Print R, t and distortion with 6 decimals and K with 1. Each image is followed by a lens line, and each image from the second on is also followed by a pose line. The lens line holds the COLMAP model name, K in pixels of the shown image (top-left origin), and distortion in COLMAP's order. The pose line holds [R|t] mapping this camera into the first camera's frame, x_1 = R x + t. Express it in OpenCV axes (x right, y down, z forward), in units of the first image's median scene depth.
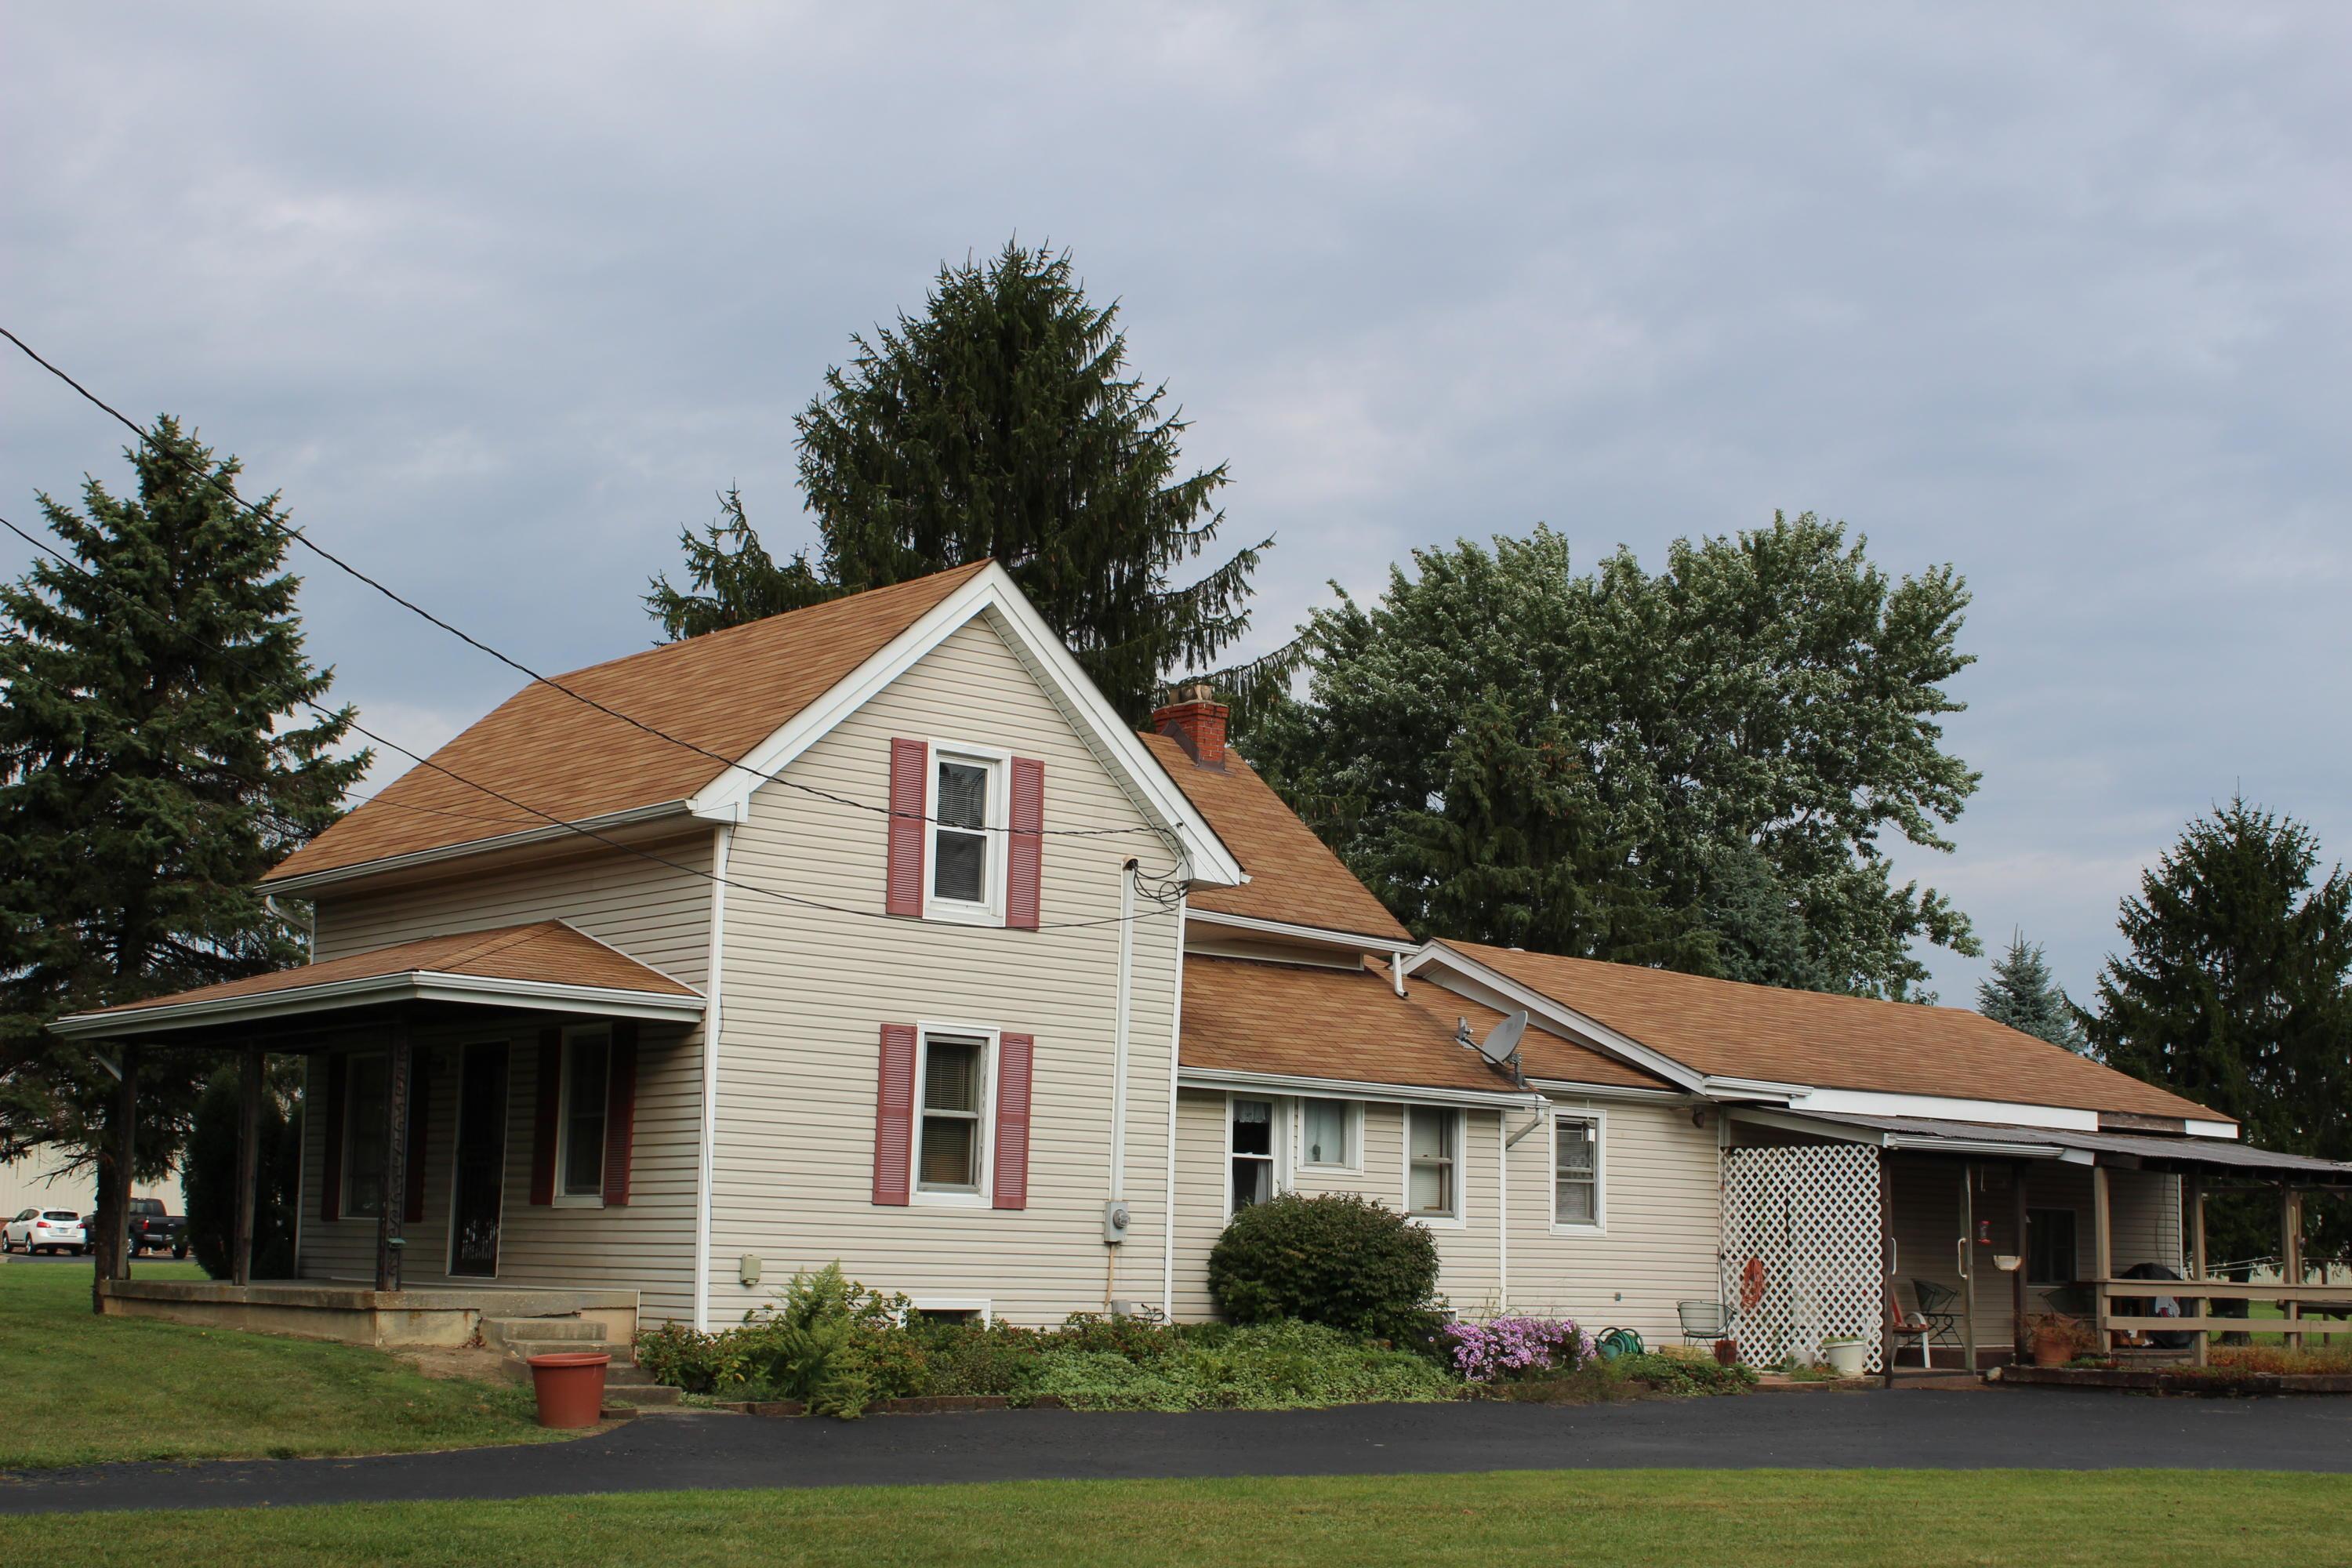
lens RADIAL K [[2971.9, 0, 1176.0], [0, 2971.9, 784.0], [0, 0, 1]] dist [-0.049757, -0.000815]
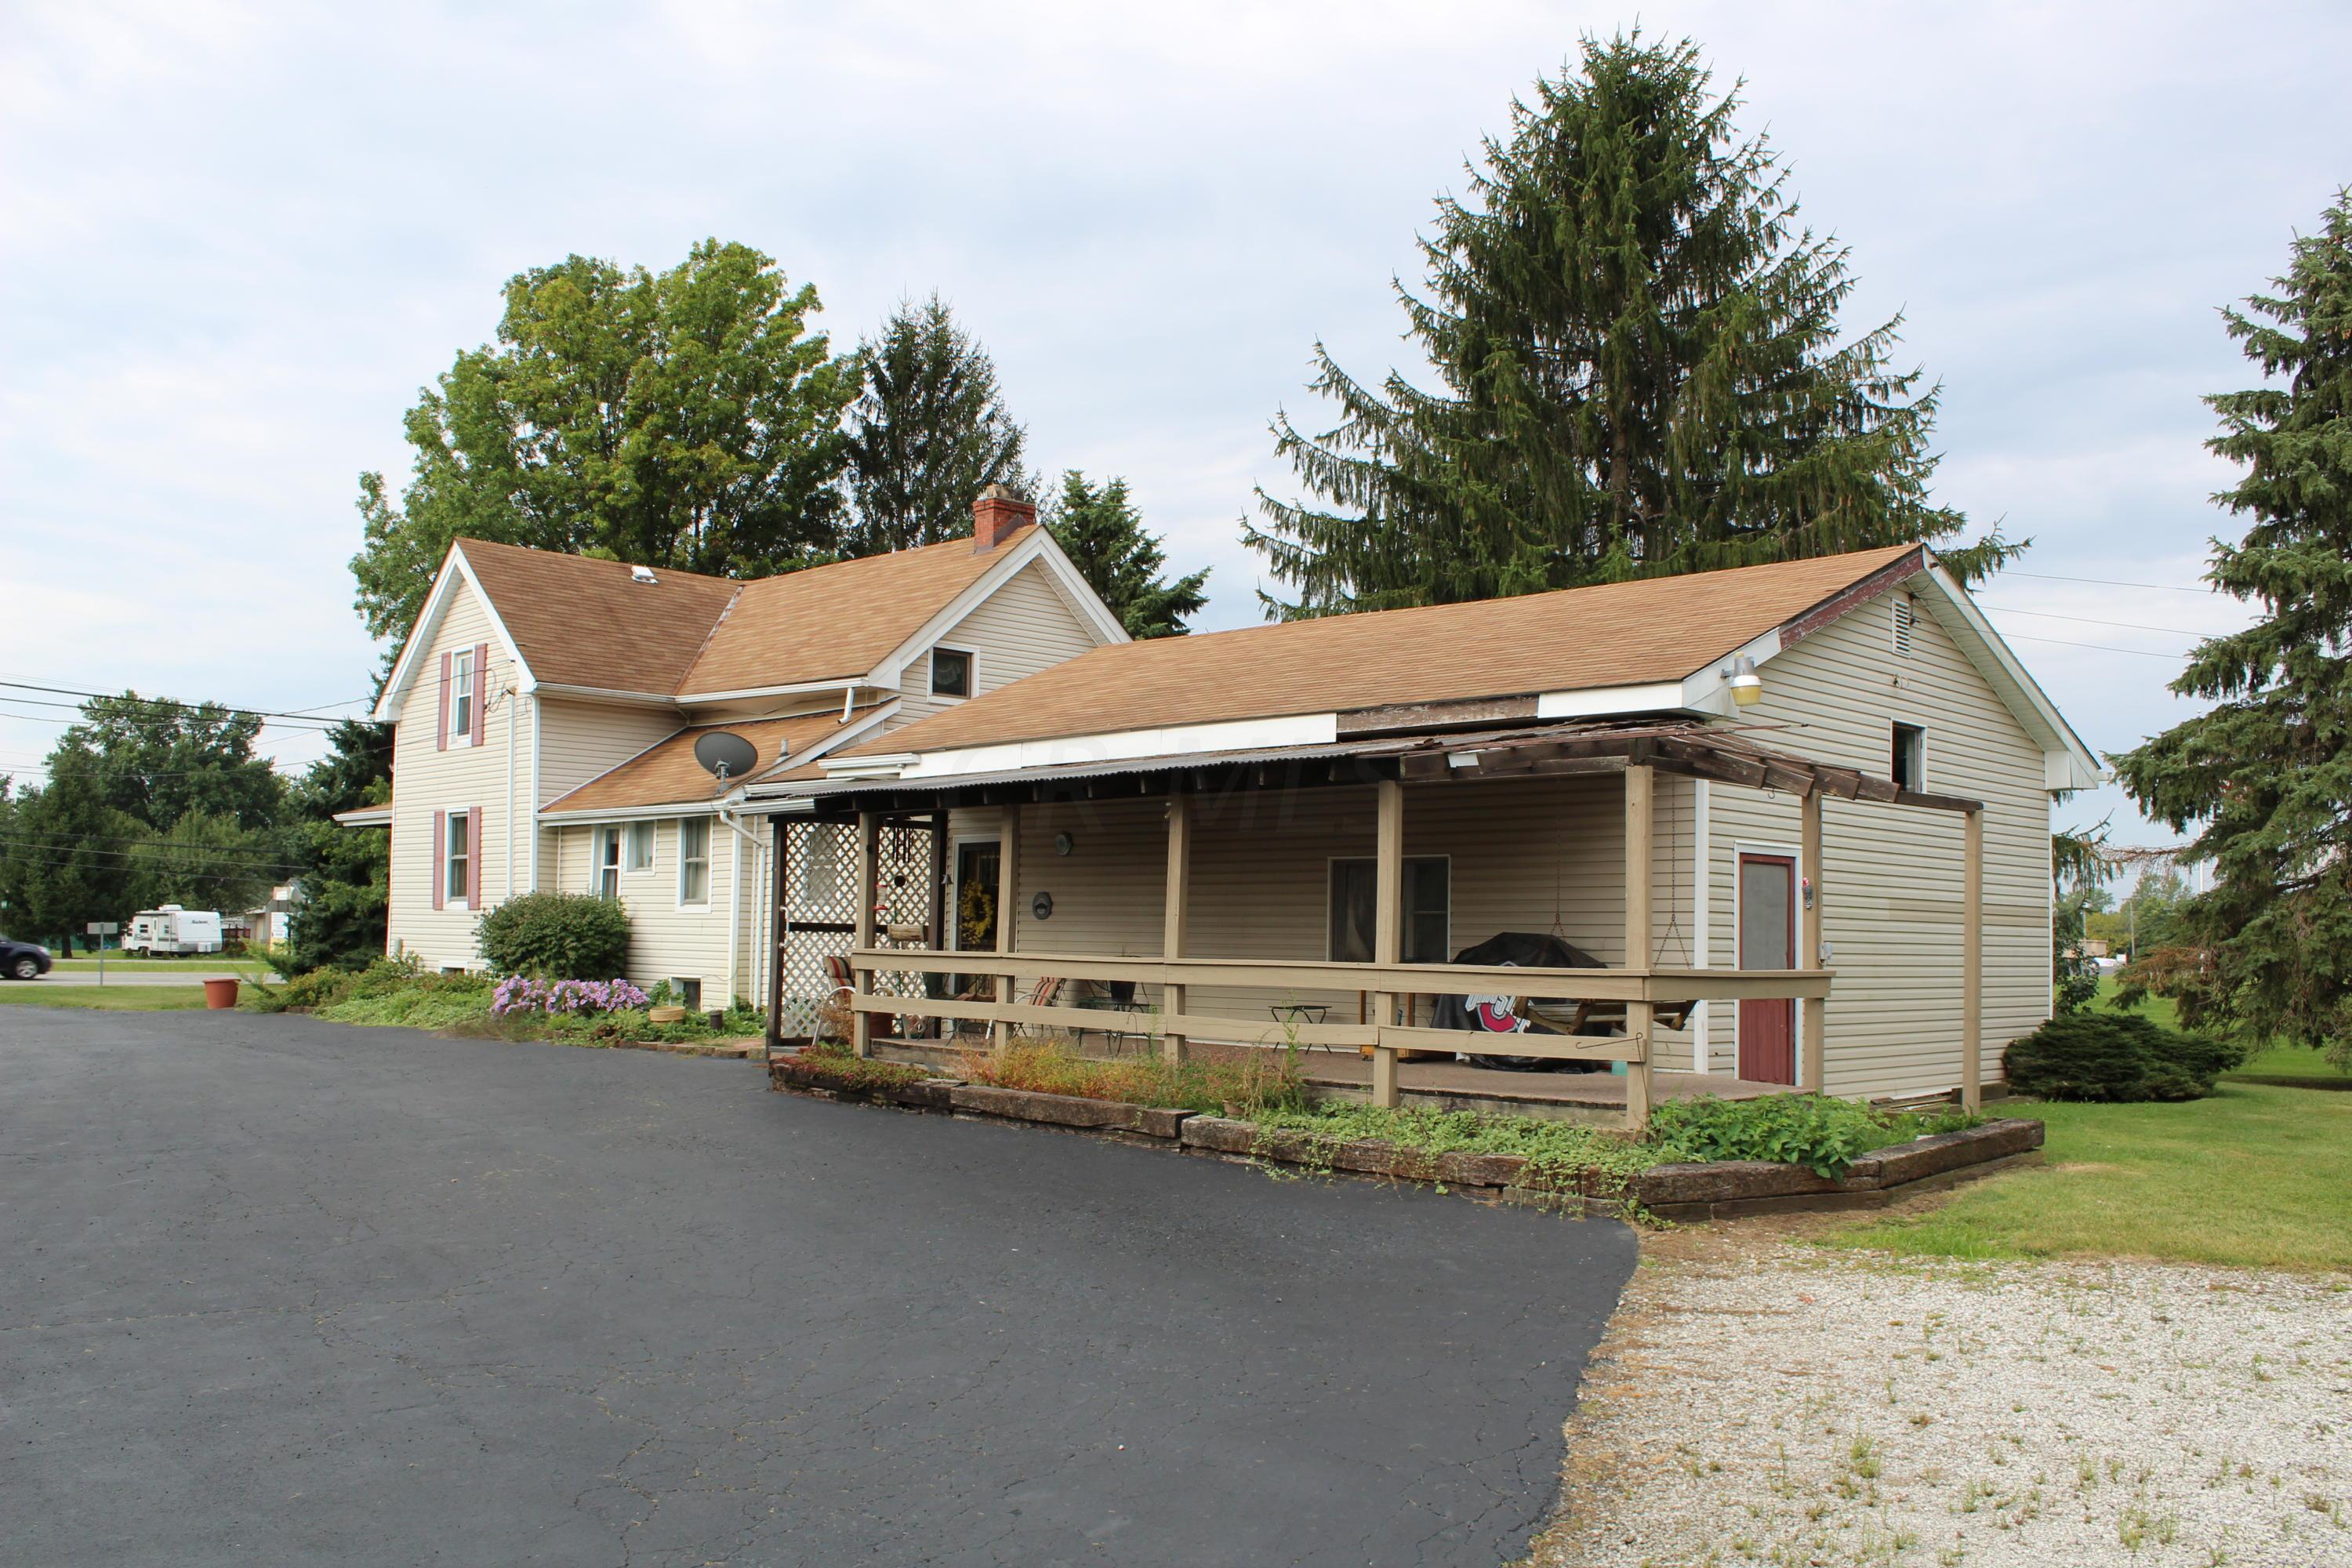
lens RADIAL K [[1965.0, 0, 1178.6], [0, 1965.0, 838.8], [0, 0, 1]] dist [-0.148299, 0.108068]
pose [[0.066529, -0.077545, -0.994767, 0.838404], [0.138148, 0.988089, -0.067786, 0.184411], [0.988175, -0.132916, 0.076450, 1.044142]]
